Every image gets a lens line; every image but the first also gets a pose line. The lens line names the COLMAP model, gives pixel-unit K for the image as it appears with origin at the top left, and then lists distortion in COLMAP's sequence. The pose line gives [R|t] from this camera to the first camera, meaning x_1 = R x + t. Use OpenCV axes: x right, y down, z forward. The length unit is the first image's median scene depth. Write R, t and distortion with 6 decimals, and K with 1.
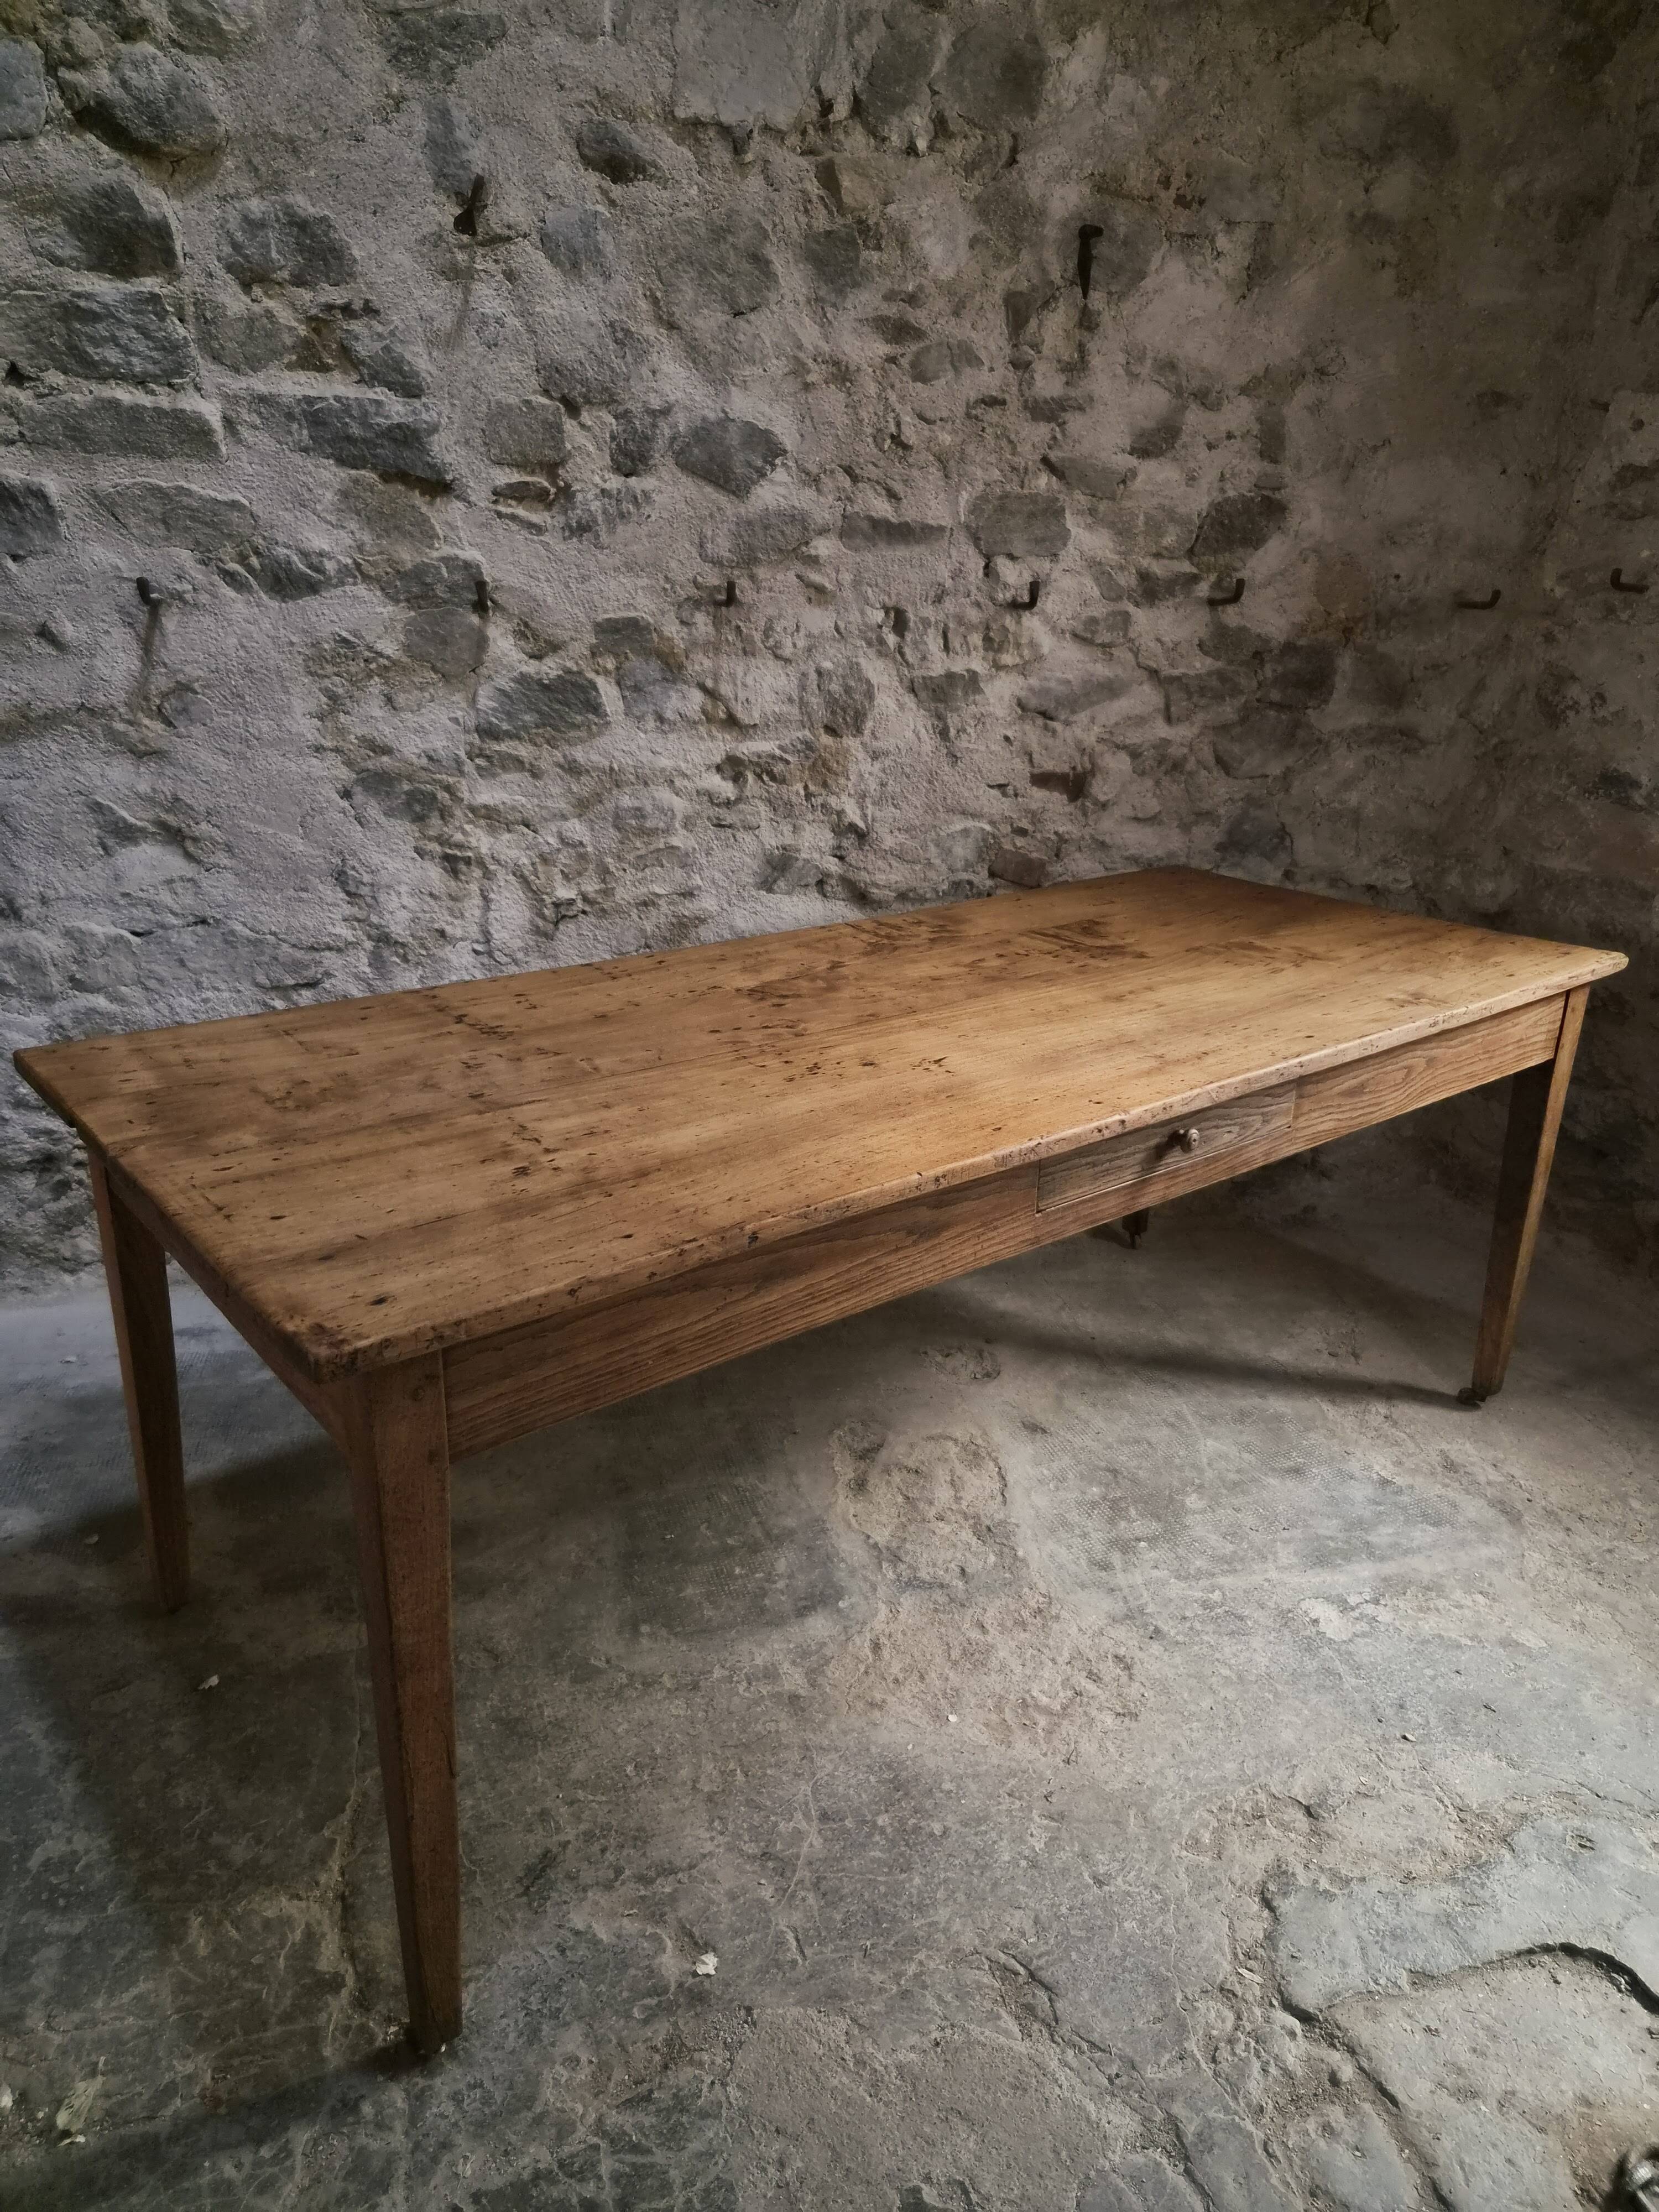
lens RADIAL K [[1500.8, 0, 828.5], [0, 1500.8, 1096.8], [0, 0, 1]] dist [0.063106, -0.050850]
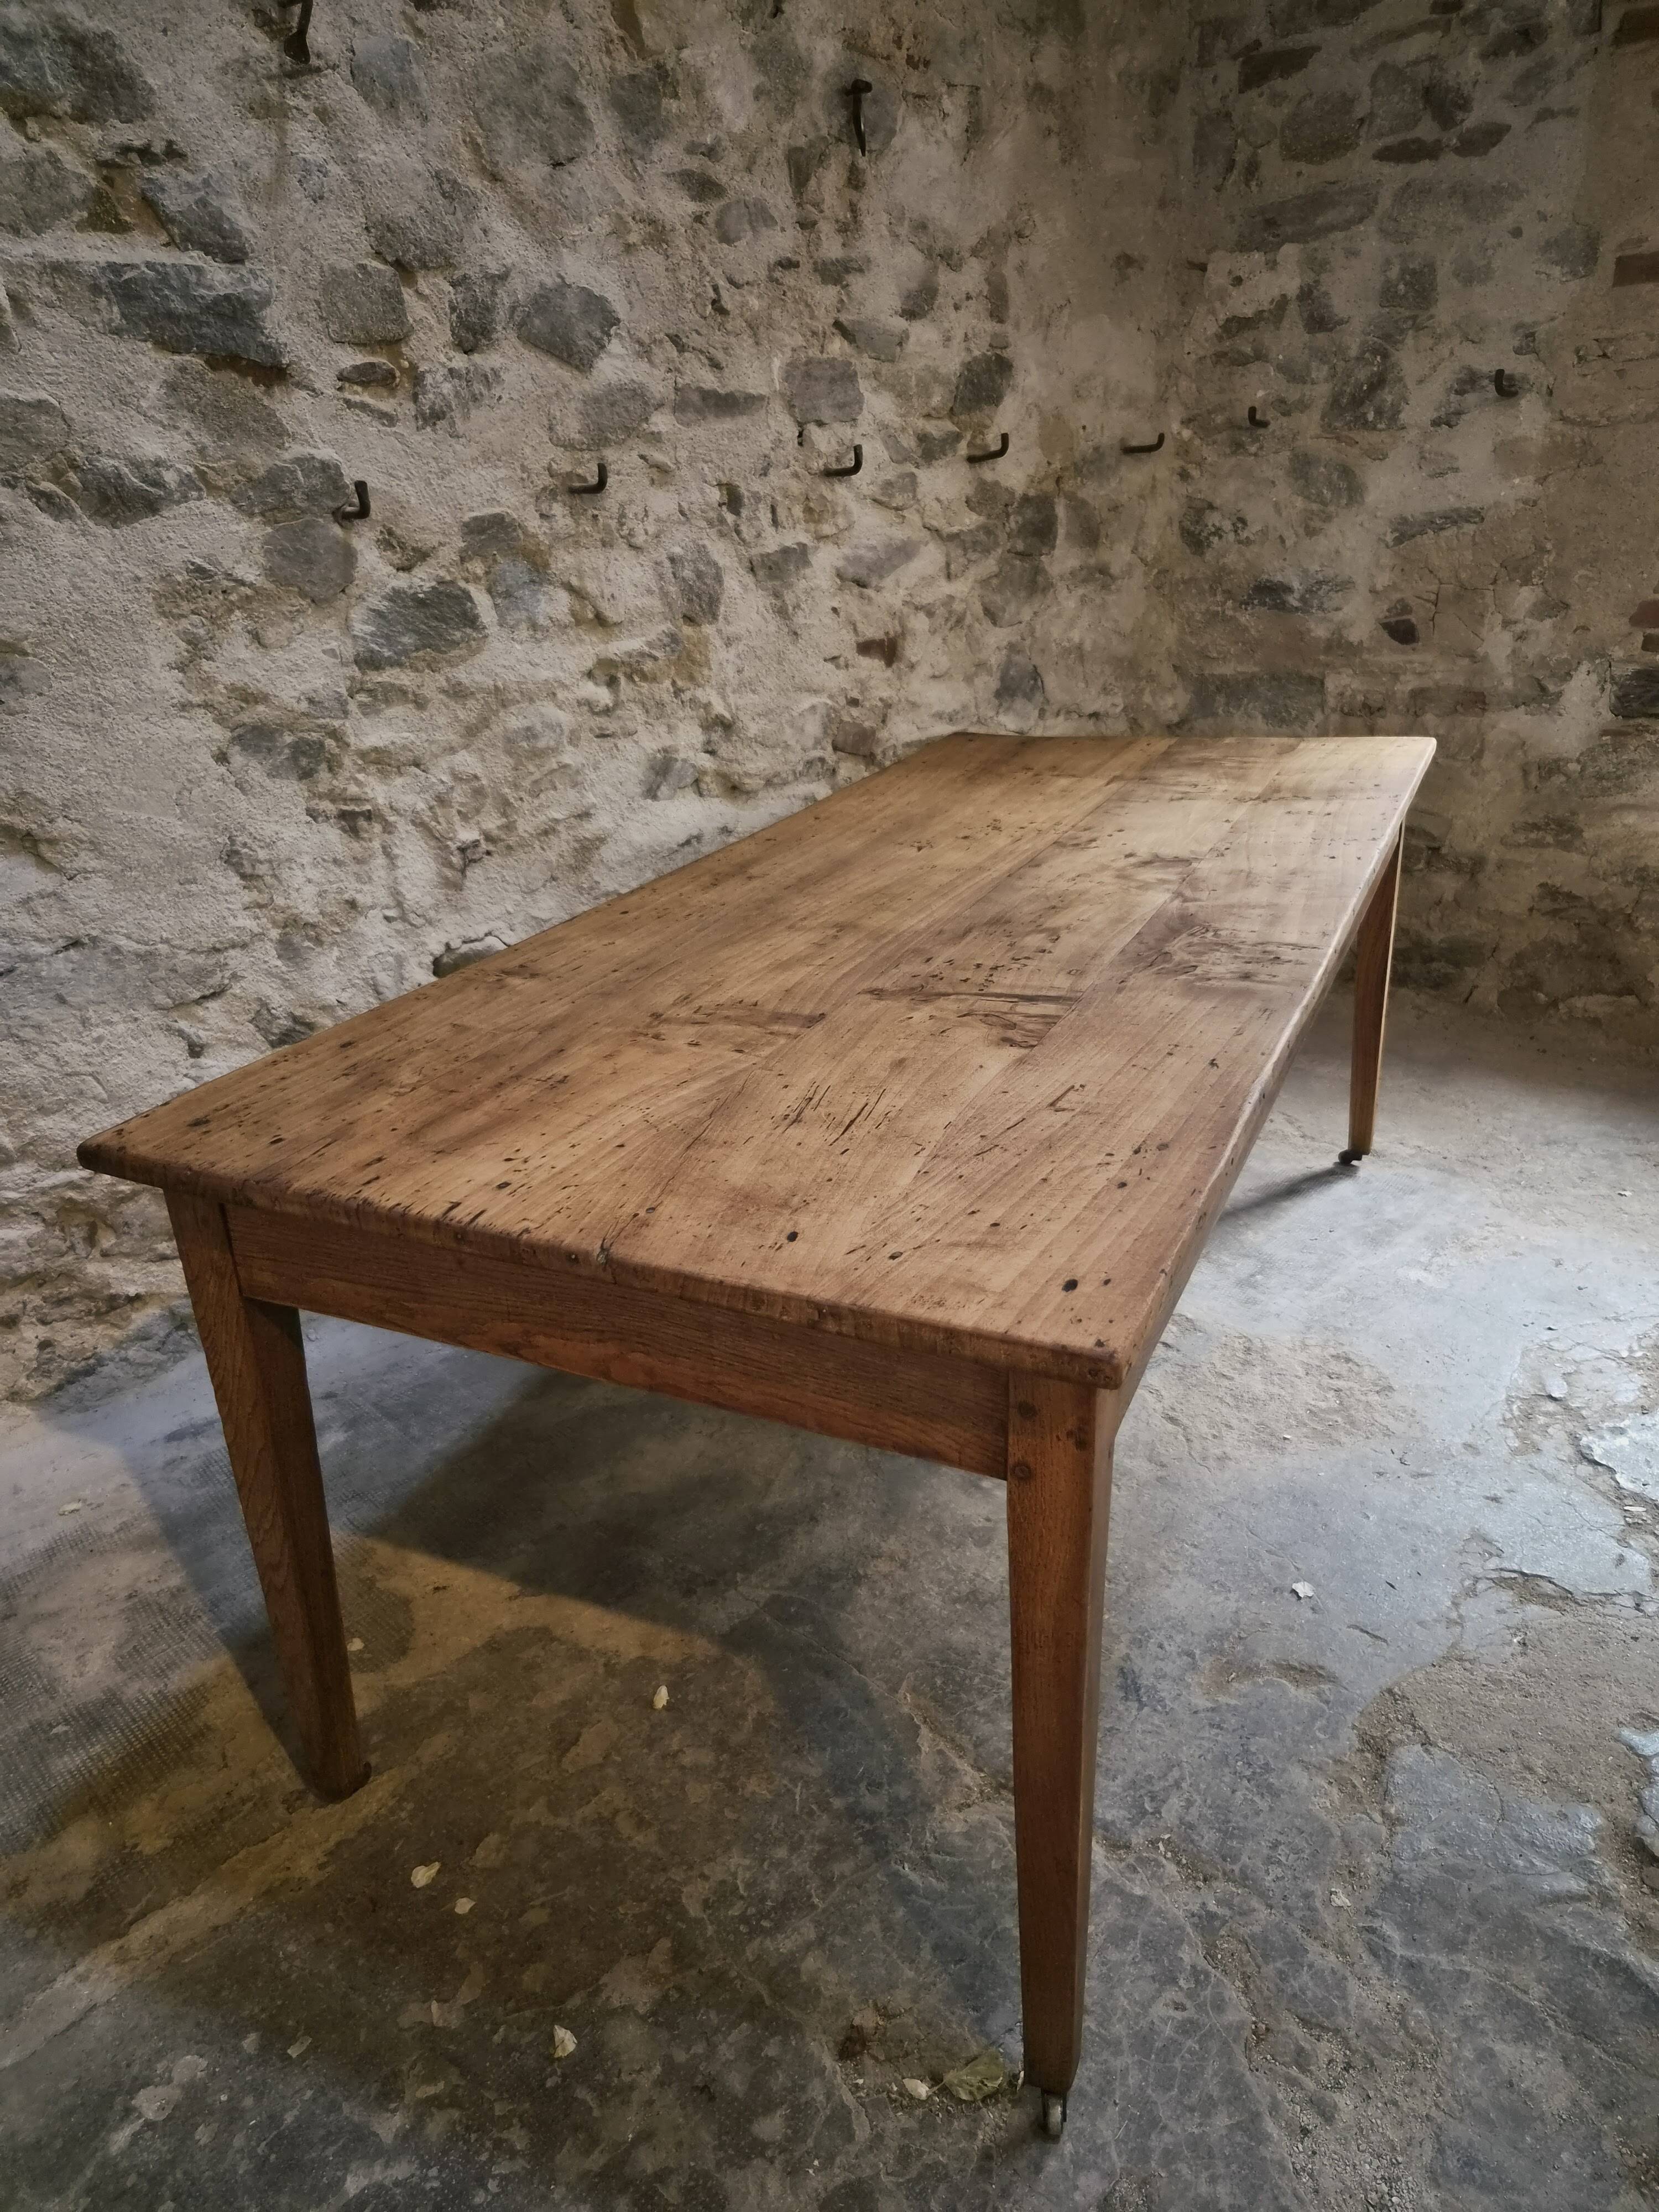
lens RADIAL K [[1497.2, 0, 844.1], [0, 1497.2, 1121.1], [0, 0, 1]] dist [0.061649, -0.047342]
pose [[0.862451, -0.261625, 0.433278, -0.438744], [0.238089, 0.965125, 0.108846, -0.014958], [-0.446645, 0.009284, 0.894663, 0.097569]]
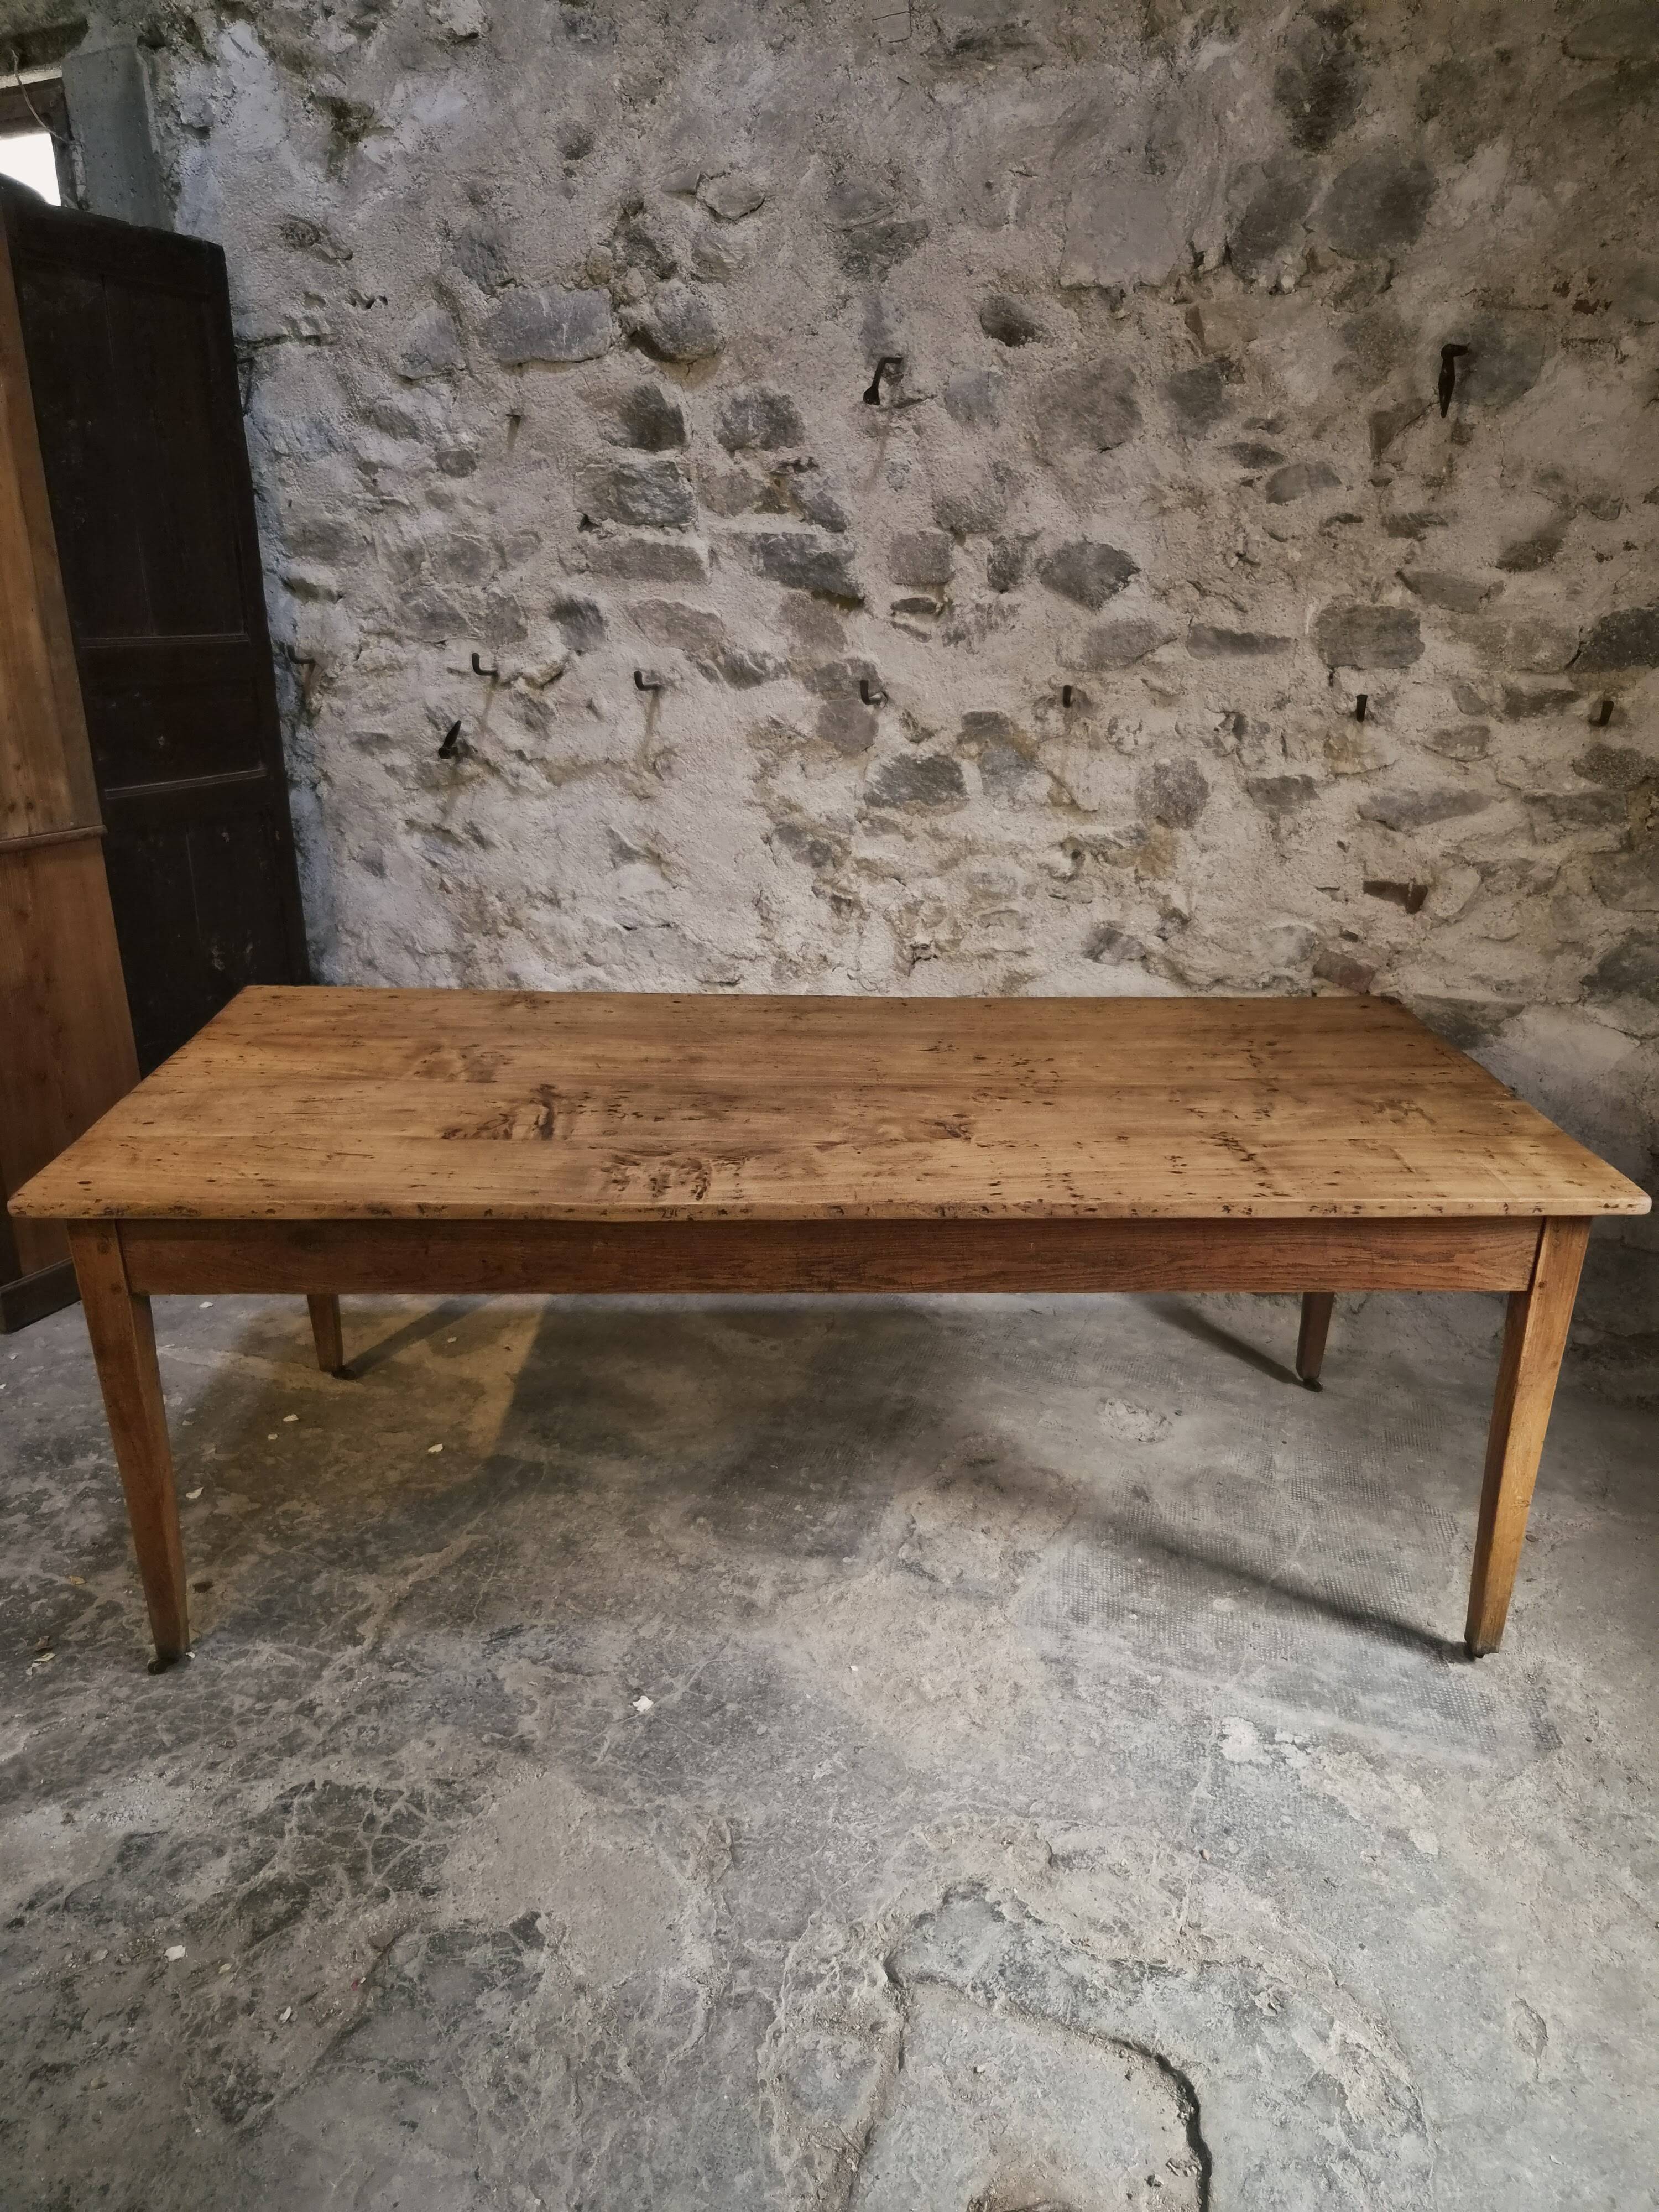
lens RADIAL K [[1497.2, 0, 844.1], [0, 1497.2, 1121.1], [0, 0, 1]] dist [0.061649, -0.047342]
pose [[0.829767, 0.197988, -0.521811, 0.437812], [-0.187297, 0.979525, 0.073821, -0.074142], [0.525743, 0.036479, 0.849861, -0.027159]]
